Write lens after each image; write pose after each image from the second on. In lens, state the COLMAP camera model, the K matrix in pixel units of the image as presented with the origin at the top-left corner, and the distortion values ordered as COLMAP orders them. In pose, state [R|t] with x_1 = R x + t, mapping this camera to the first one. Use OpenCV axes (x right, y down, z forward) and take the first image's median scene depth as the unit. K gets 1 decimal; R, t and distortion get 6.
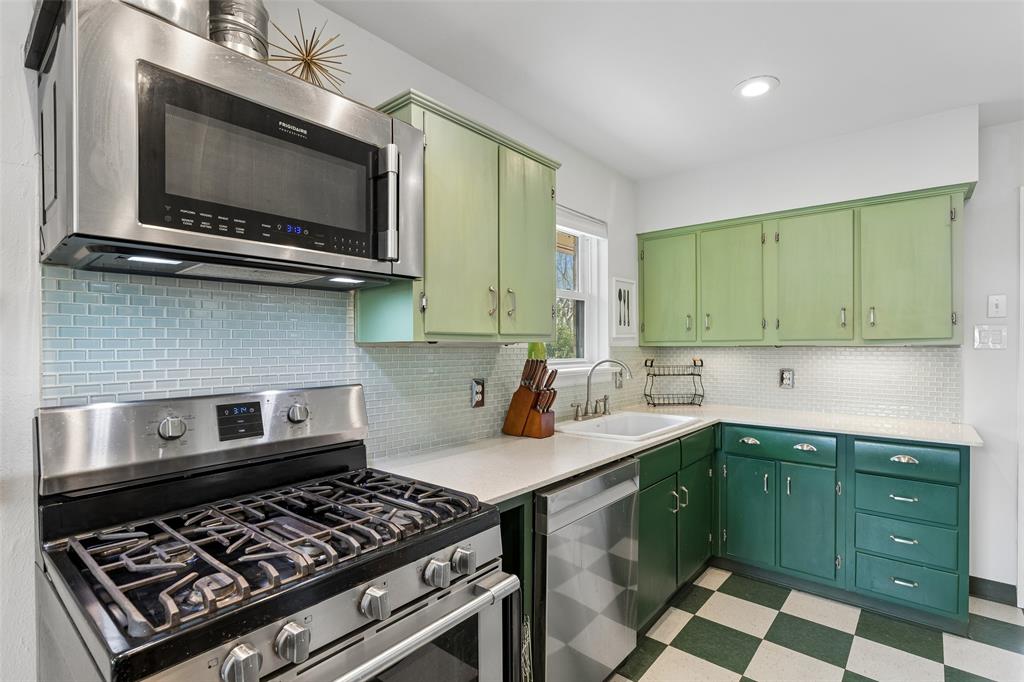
lens RADIAL K [[486.9, 0, 510.5], [0, 486.9, 345.4], [0, 0, 1]] dist [-0.000692, -0.000250]
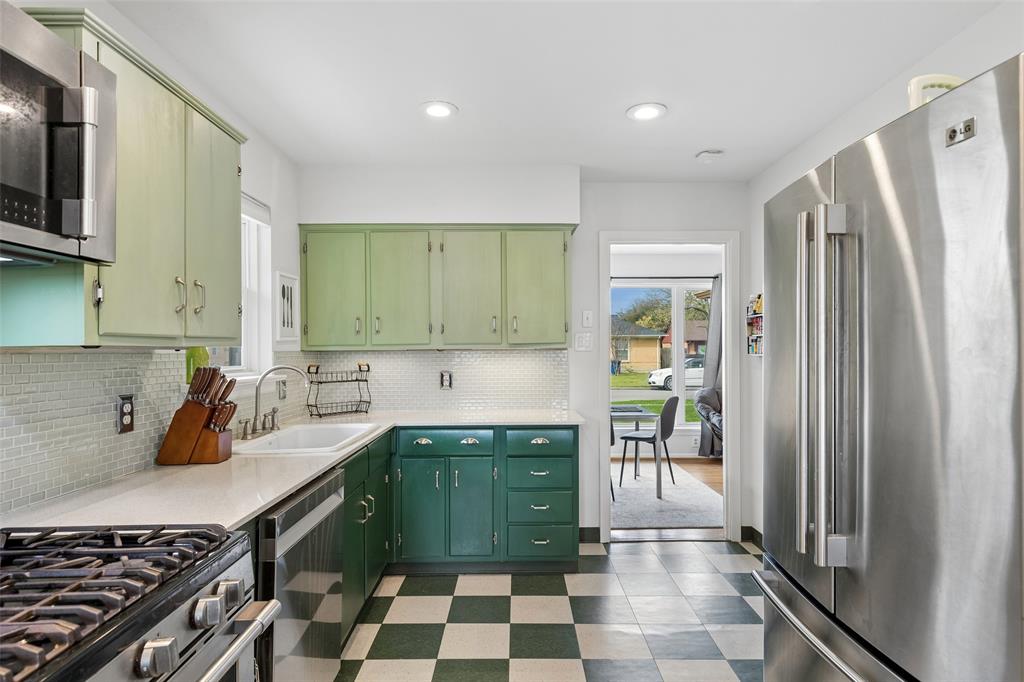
lens RADIAL K [[570.8, 0, 512.0], [0, 570.8, 341.0], [0, 0, 1]] dist [0.003658, 0.000396]
pose [[0.764360, 0.004803, 0.644771, -0.165725], [0.005153, 0.999895, -0.013557, 0.000171], [-0.644769, 0.013685, 0.764255, -0.057528]]
